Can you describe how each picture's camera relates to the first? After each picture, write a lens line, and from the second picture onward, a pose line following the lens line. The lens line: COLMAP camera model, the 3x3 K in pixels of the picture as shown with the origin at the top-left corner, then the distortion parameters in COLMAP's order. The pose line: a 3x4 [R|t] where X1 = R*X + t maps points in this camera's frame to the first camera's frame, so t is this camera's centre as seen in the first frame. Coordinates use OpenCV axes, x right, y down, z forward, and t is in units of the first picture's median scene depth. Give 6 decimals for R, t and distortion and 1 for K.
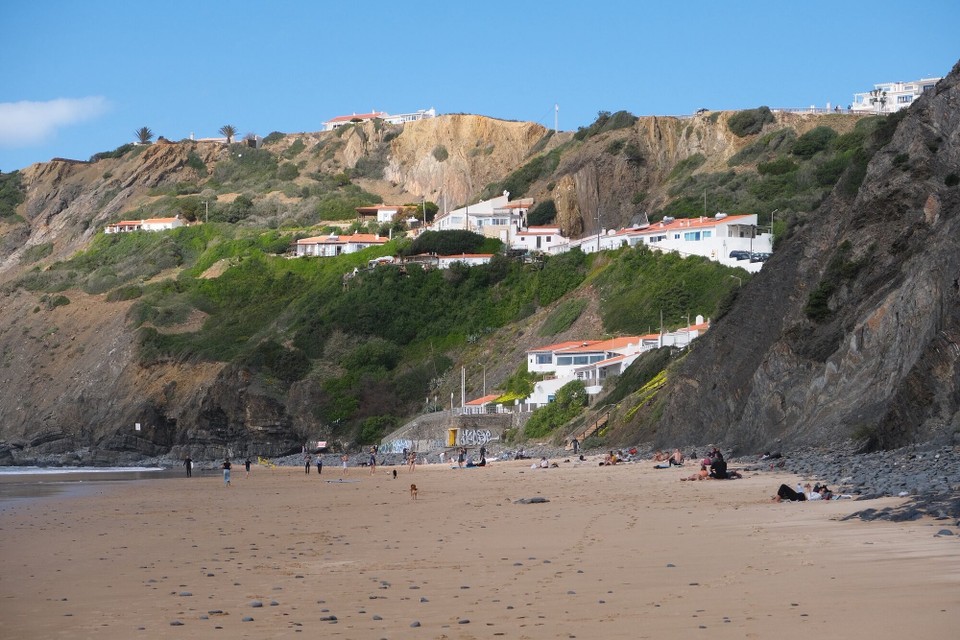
lens RADIAL K [[2024.6, 0, 480.0], [0, 2024.6, 320.0], [0, 0, 1]] dist [0.068546, 0.311453]
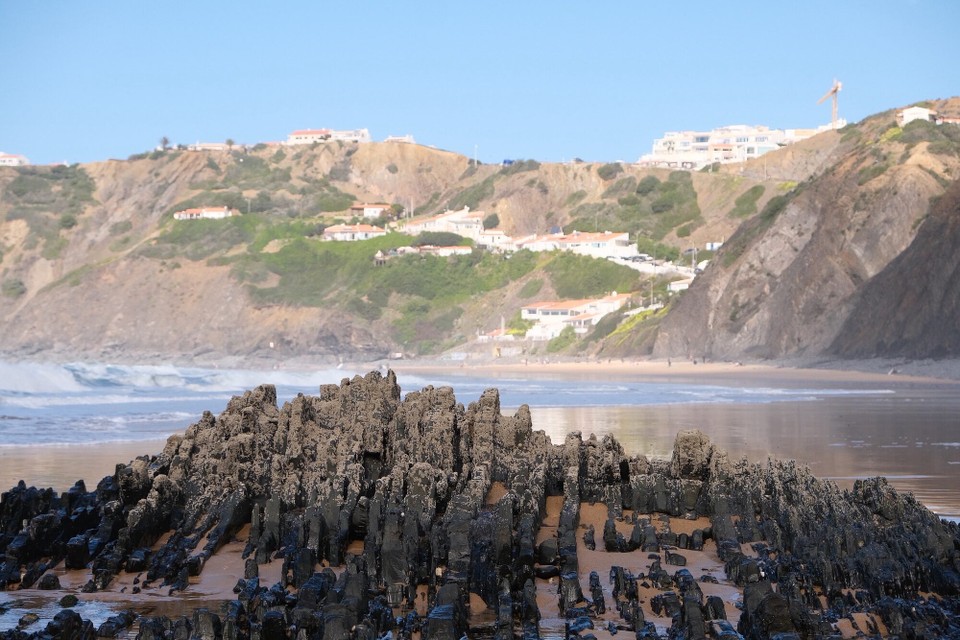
lens RADIAL K [[2024.6, 0, 480.0], [0, 2024.6, 320.0], [0, 0, 1]] dist [0.068546, 0.311453]
pose [[0.988525, 0.000404, 0.151058, -0.245431], [-0.007598, 0.998864, 0.047045, -0.050705], [-0.150867, -0.047653, 0.987405, -0.731860]]
